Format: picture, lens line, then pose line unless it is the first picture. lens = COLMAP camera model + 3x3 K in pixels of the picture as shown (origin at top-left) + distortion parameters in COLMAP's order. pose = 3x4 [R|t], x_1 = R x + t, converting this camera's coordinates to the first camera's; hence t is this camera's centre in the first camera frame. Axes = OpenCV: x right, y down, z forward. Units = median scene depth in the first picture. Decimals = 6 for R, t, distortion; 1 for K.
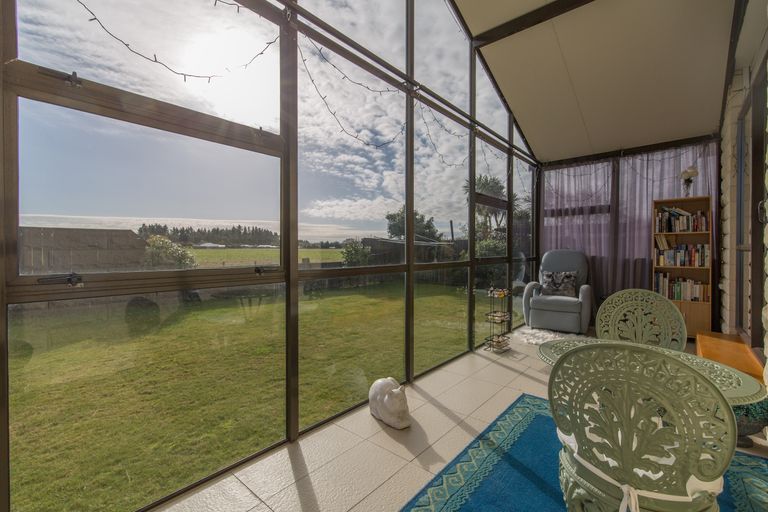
lens RADIAL K [[344.8, 0, 384.0], [0, 344.8, 256.0], [0, 0, 1]] dist [-0.001135, -0.000039]
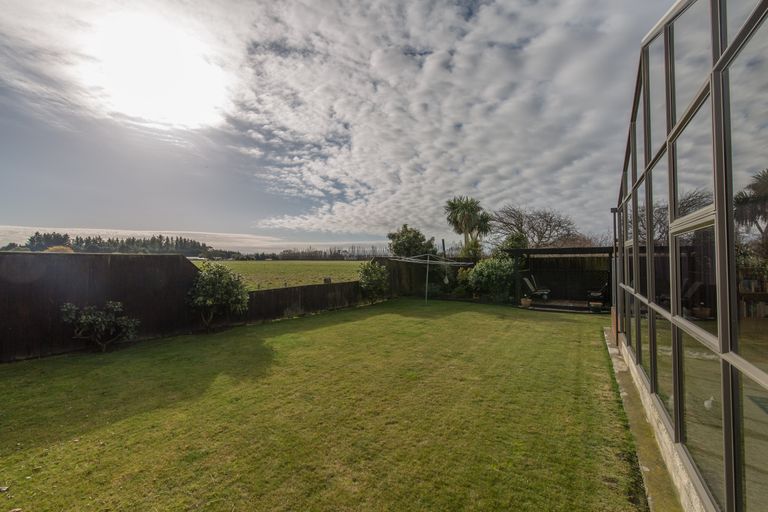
lens RADIAL K [[344.8, 0, 384.0], [0, 344.8, 256.0], [0, 0, 1]] dist [-0.001135, -0.000039]
pose [[0.983020, -0.001994, 0.183487, -0.714586], [0.007932, 0.999468, -0.031633, -0.073937], [-0.183326, 0.032551, 0.982513, -0.061716]]
